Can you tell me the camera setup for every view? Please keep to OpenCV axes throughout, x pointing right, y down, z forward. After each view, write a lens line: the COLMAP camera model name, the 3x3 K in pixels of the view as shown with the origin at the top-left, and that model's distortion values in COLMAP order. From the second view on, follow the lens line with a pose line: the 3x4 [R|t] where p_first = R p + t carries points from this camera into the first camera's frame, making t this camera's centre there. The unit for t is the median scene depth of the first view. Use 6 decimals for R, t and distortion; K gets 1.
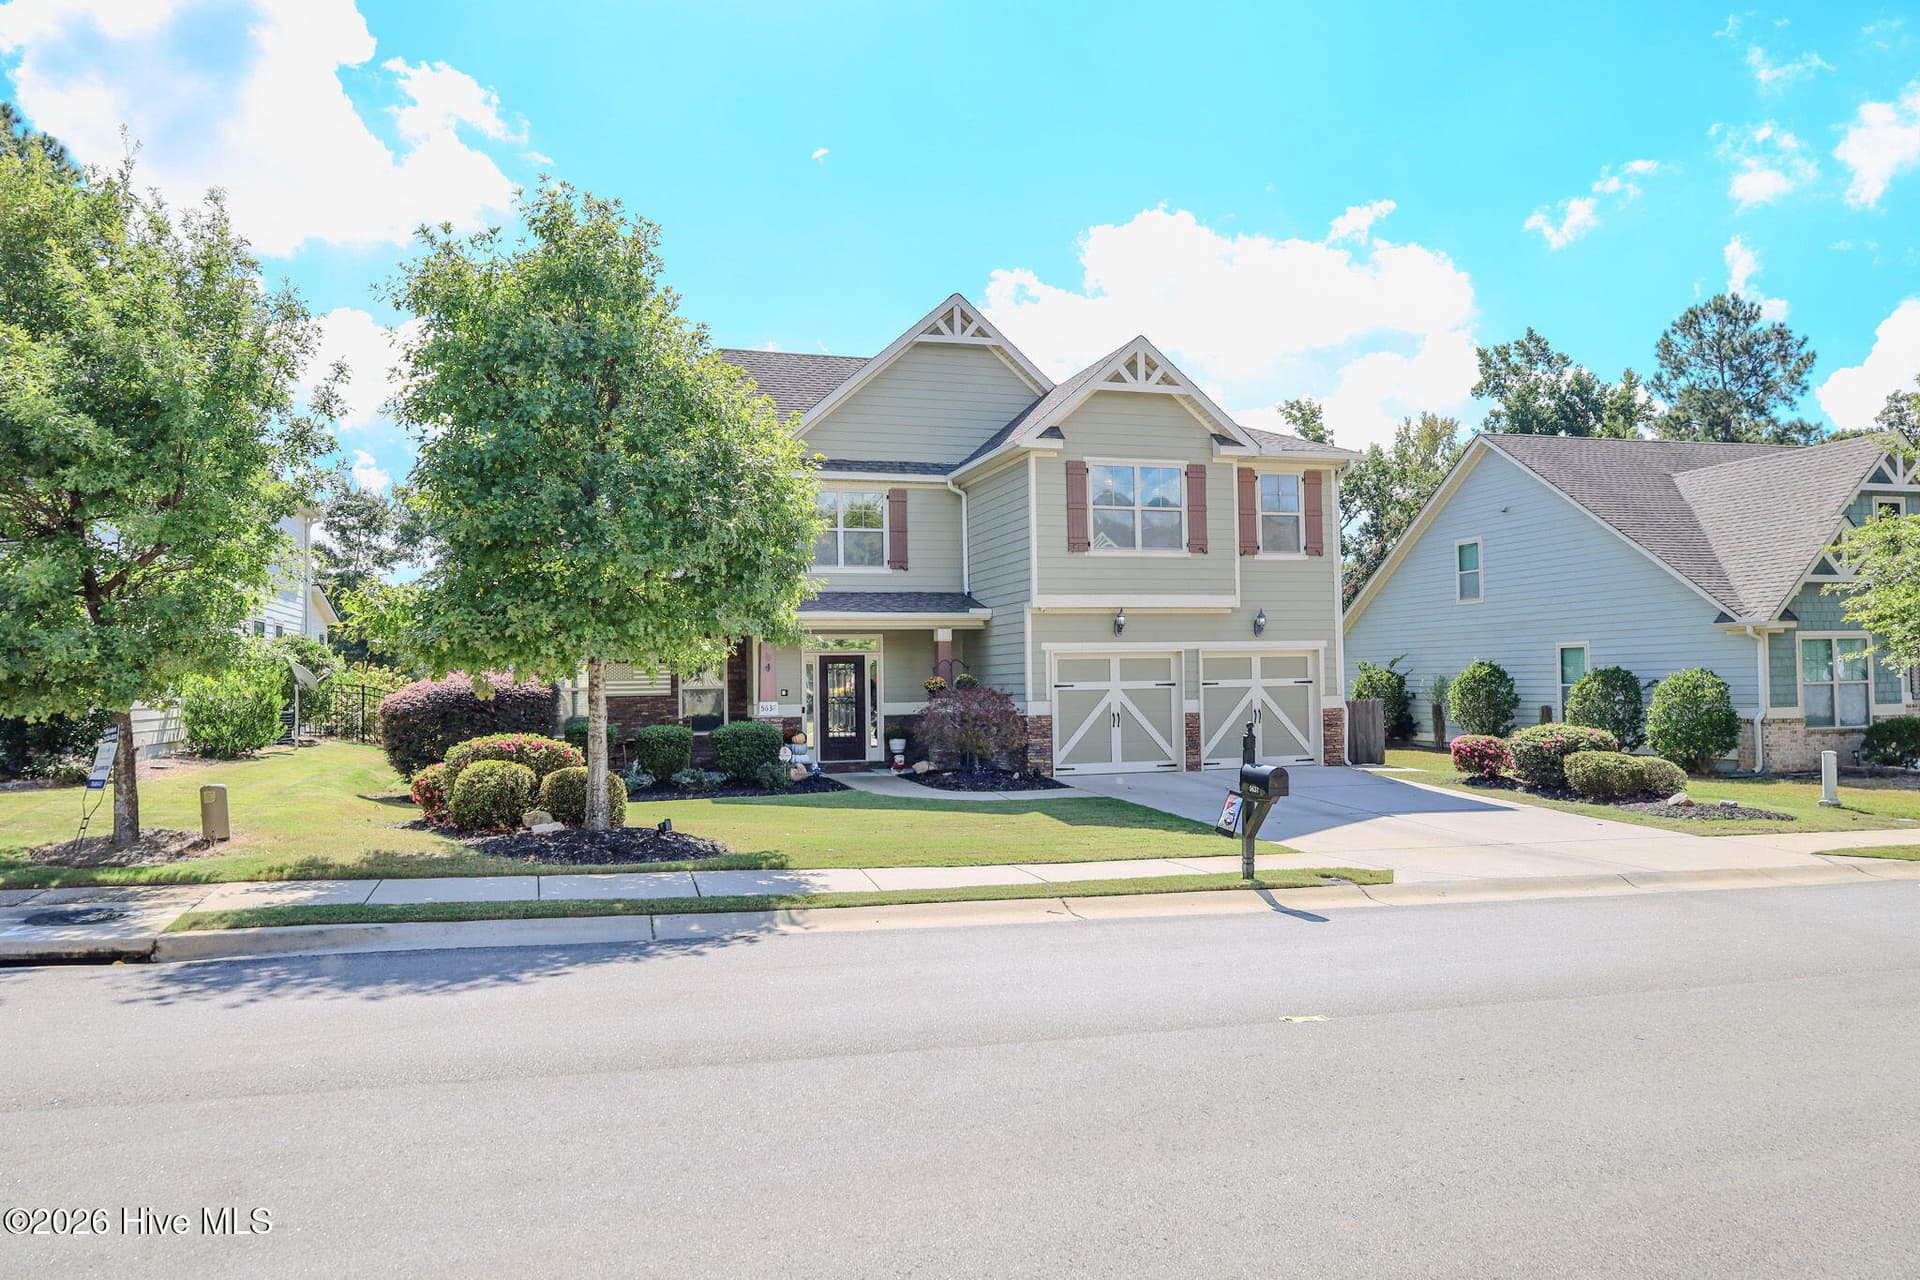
lens RADIAL K [[1302.0, 0, 960.0], [0, 1302.0, 640.0], [0, 0, 1]] dist [-0.004541, 0.002273]
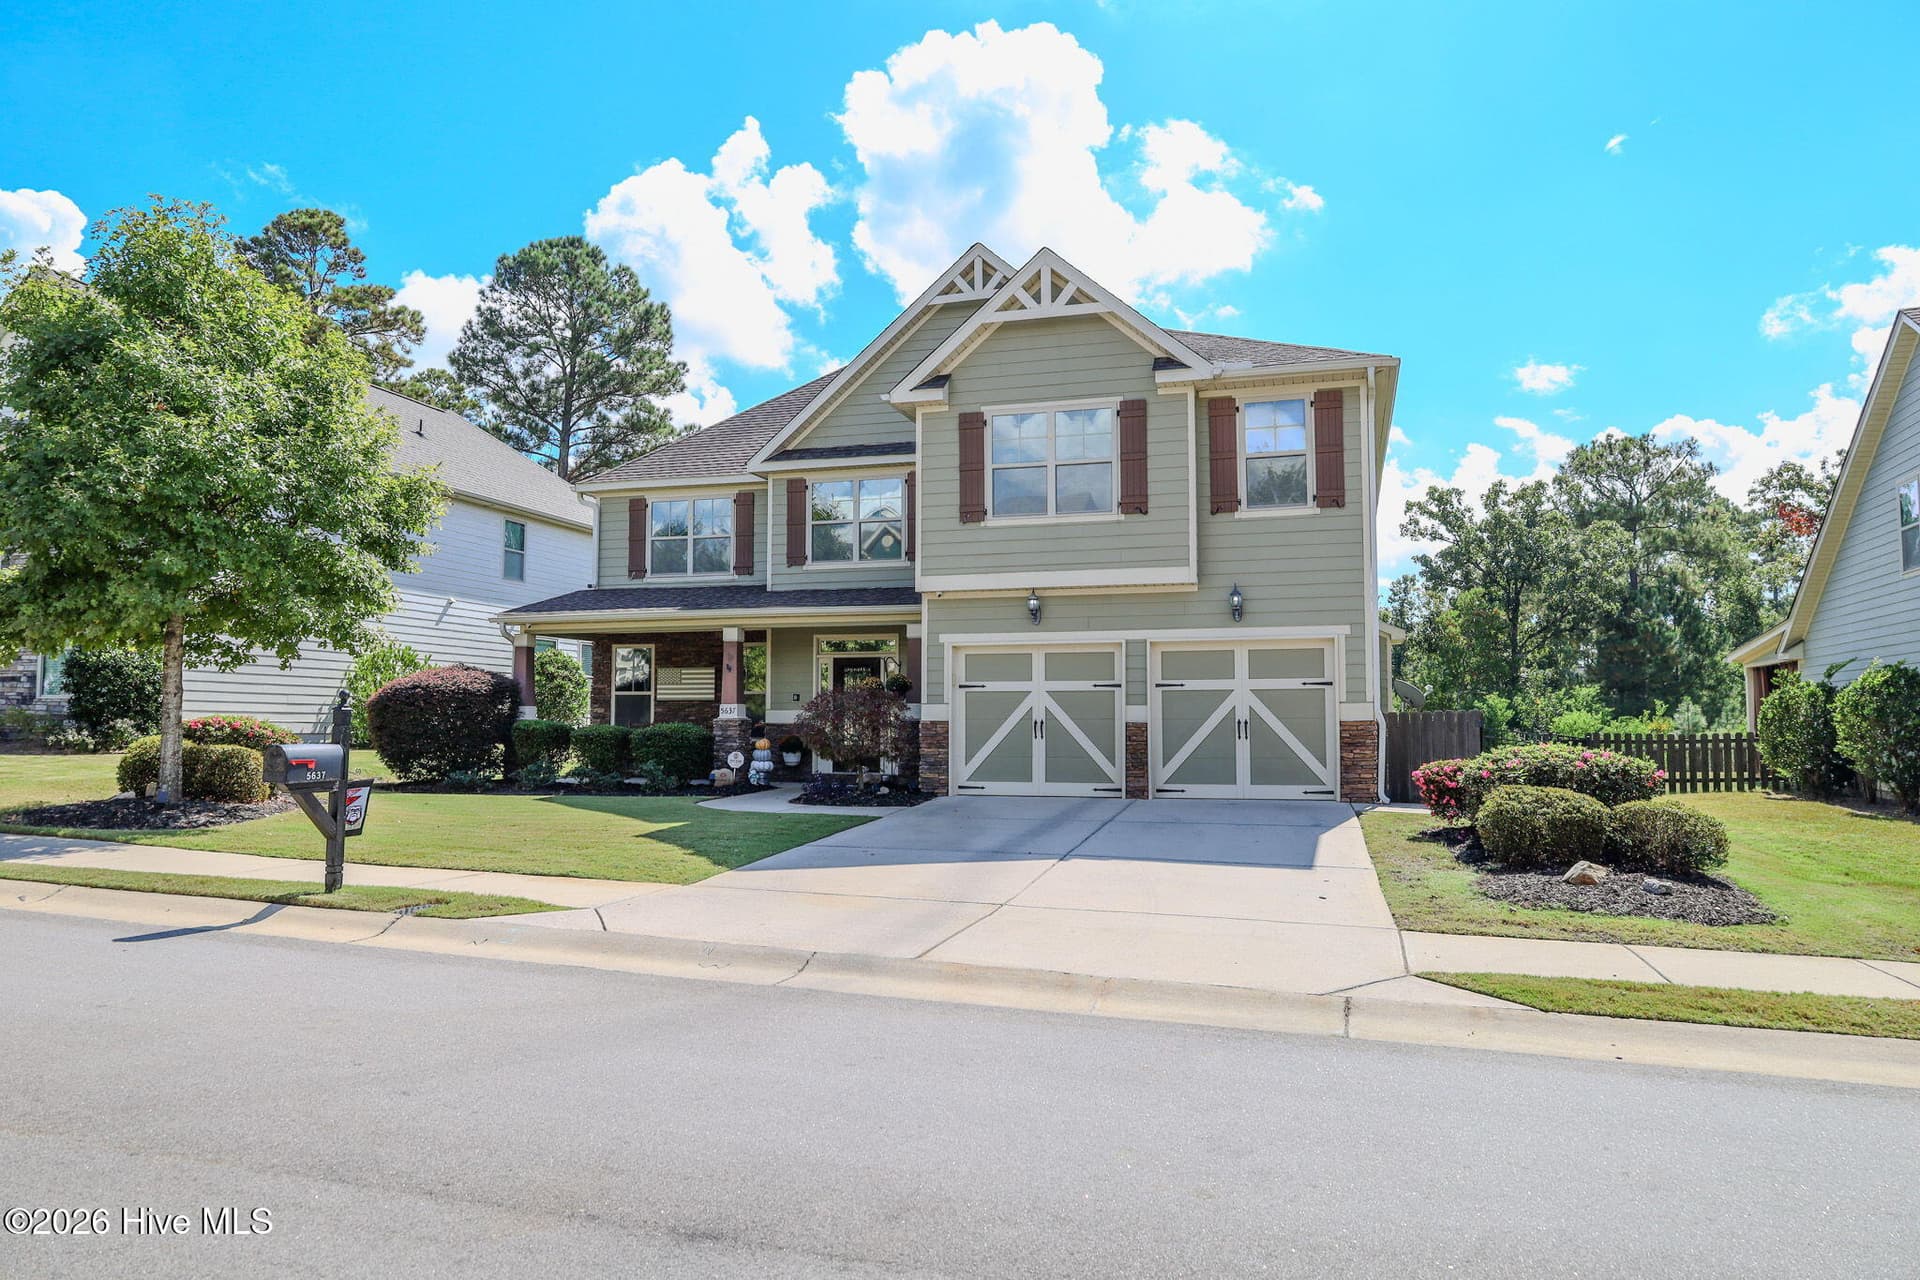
lens RADIAL K [[1302.0, 0, 960.0], [0, 1302.0, 640.0], [0, 0, 1]] dist [-0.004541, 0.002273]
pose [[0.831125, -0.020333, -0.555714, 0.512451], [0.004724, 0.999553, -0.029507, 0.029134], [0.556066, 0.021899, 0.830850, 0.298665]]
